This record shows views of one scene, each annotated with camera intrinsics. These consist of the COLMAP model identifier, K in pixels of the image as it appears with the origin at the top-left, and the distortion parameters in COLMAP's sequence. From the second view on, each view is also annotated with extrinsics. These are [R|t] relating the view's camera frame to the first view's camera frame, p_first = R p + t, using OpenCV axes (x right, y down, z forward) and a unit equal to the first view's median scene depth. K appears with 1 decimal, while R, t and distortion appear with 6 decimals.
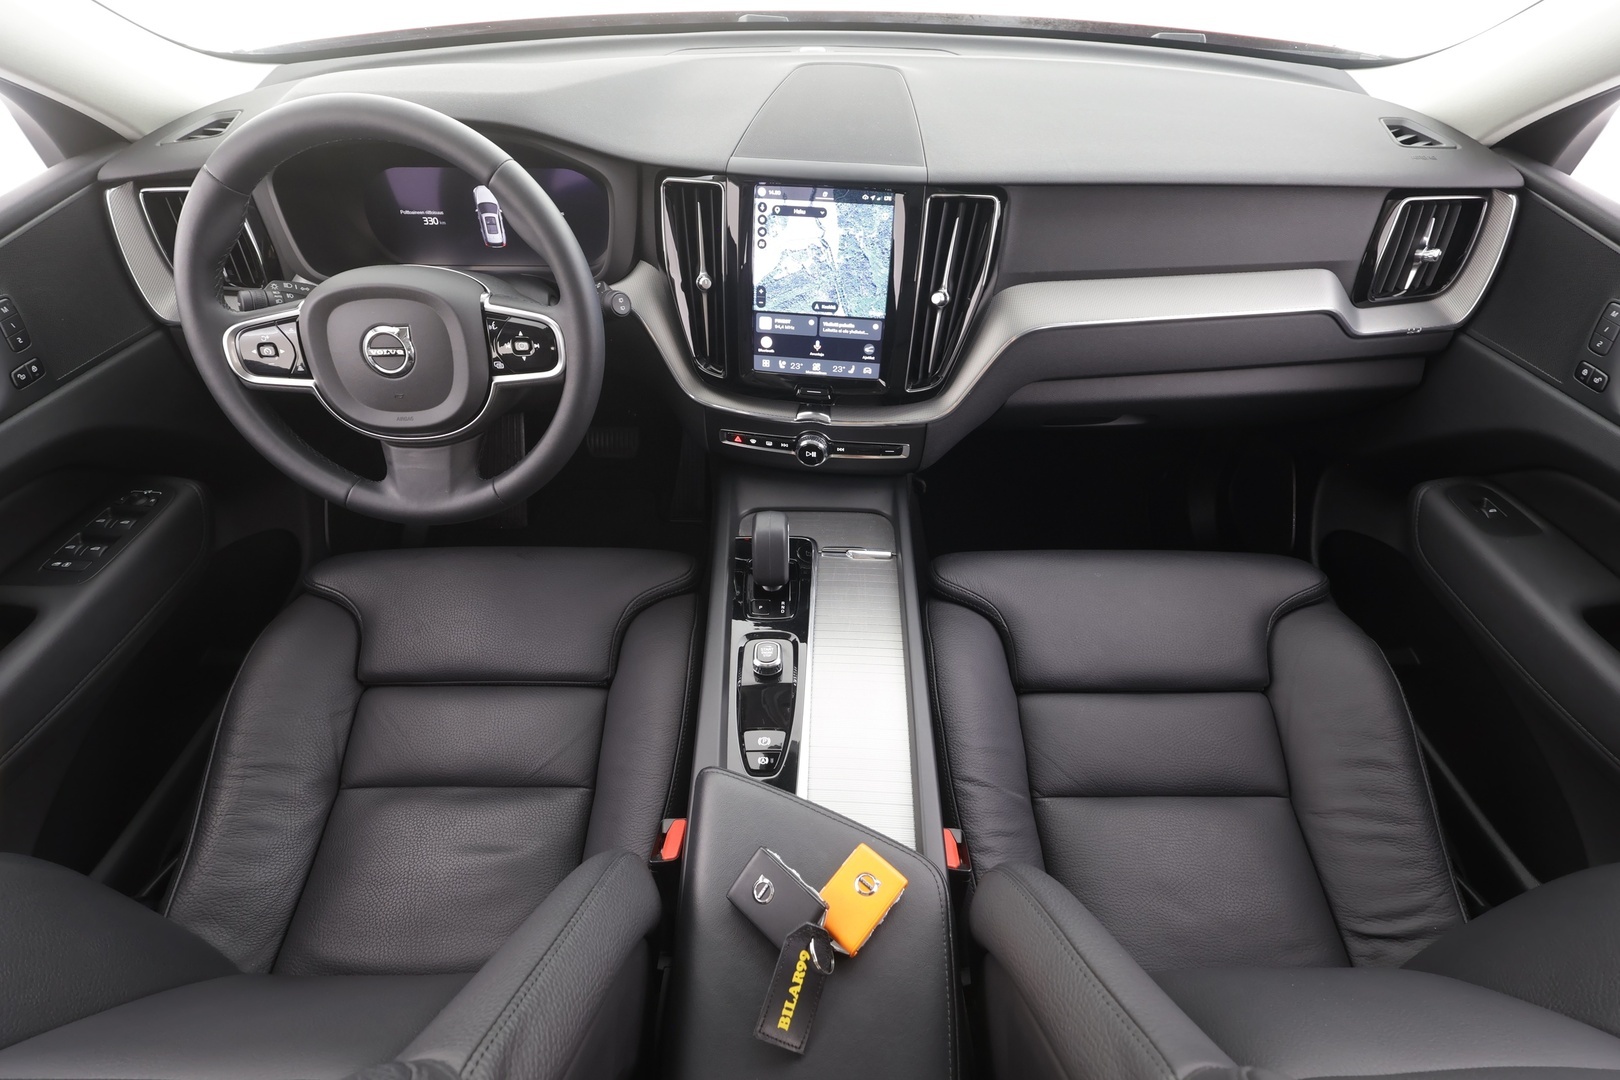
lens RADIAL K [[756.9, 0, 810.0], [0, 756.9, 540.0], [0, 0, 1]] dist [0.000134, 0.001914]
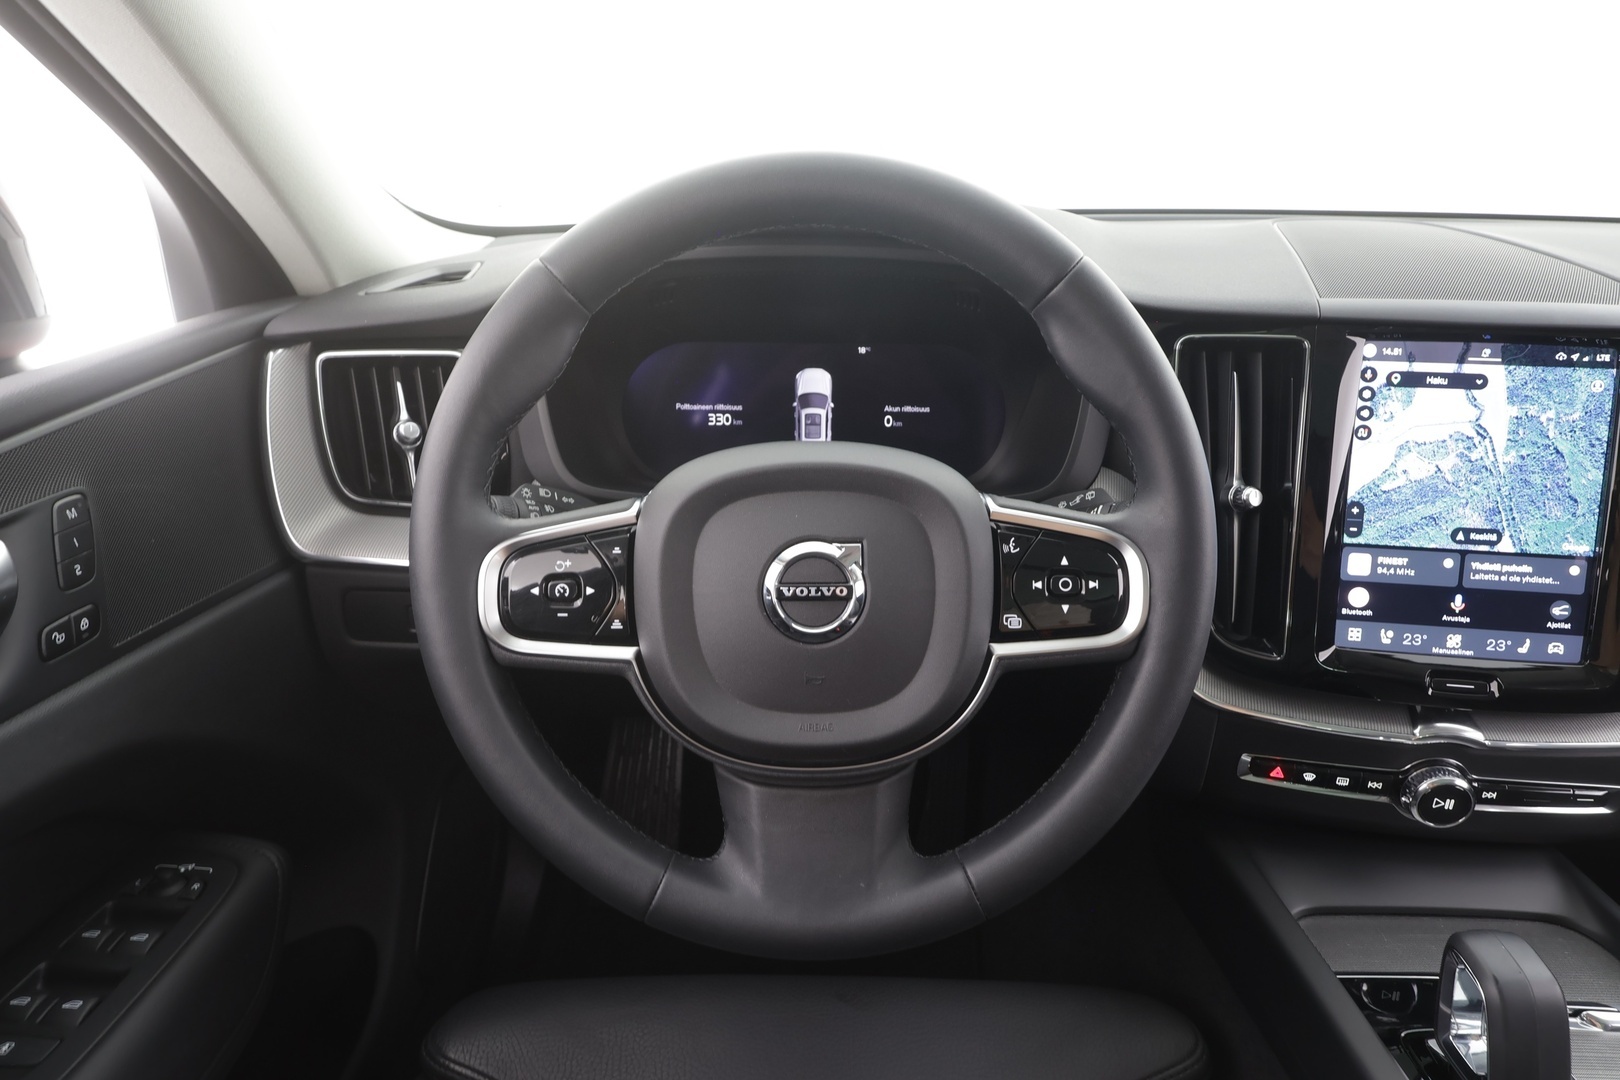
lens RADIAL K [[891.0, 0, 809.6], [0, 891.0, 543.3], [0, 0, 1]] dist [0.002889, 0.000871]
pose [[0.999918, 0.007246, -0.010545, -0.472855], [-0.010574, 0.932070, -0.362123, -0.056879], [0.007205, 0.362205, 0.932071, 0.378937]]
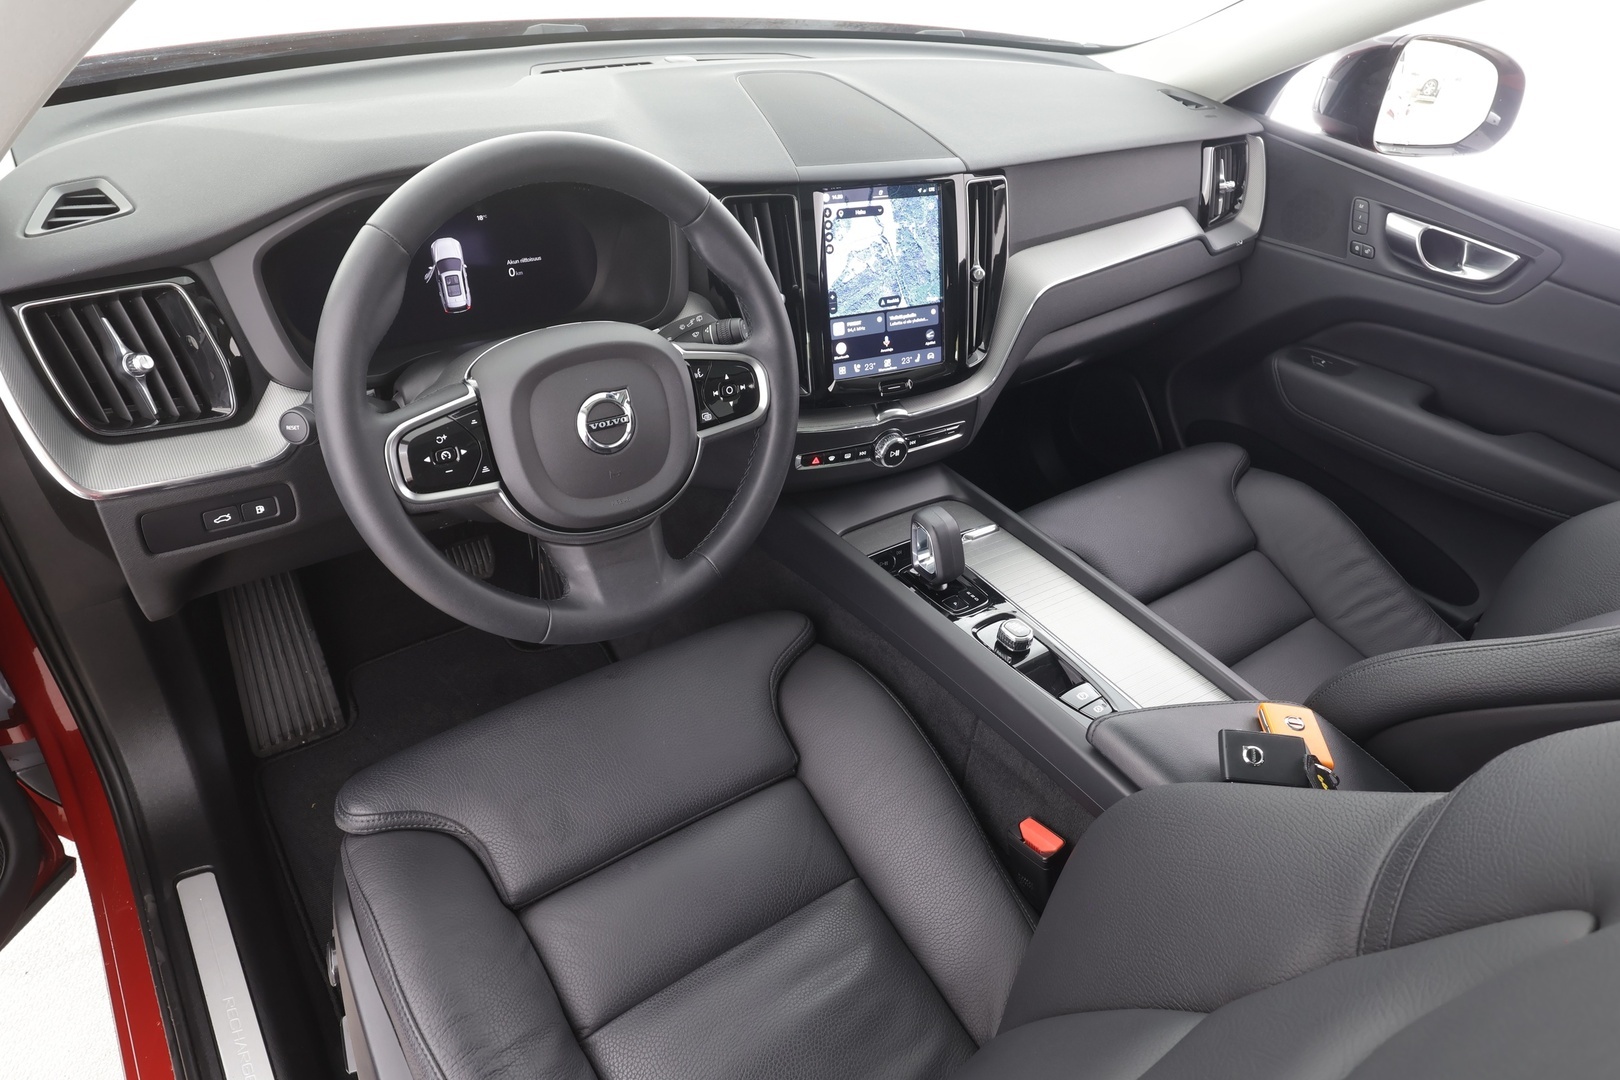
lens RADIAL K [[1003.1, 0, 810.0], [0, 1003.1, 540.0], [0, 0, 1]] dist [0.015471, 0.000174]
pose [[0.807918, -0.288085, 0.514078, -0.835216], [0.344693, 0.938583, -0.015741, -0.029833], [-0.477970, 0.189916, 0.857599, -0.019388]]
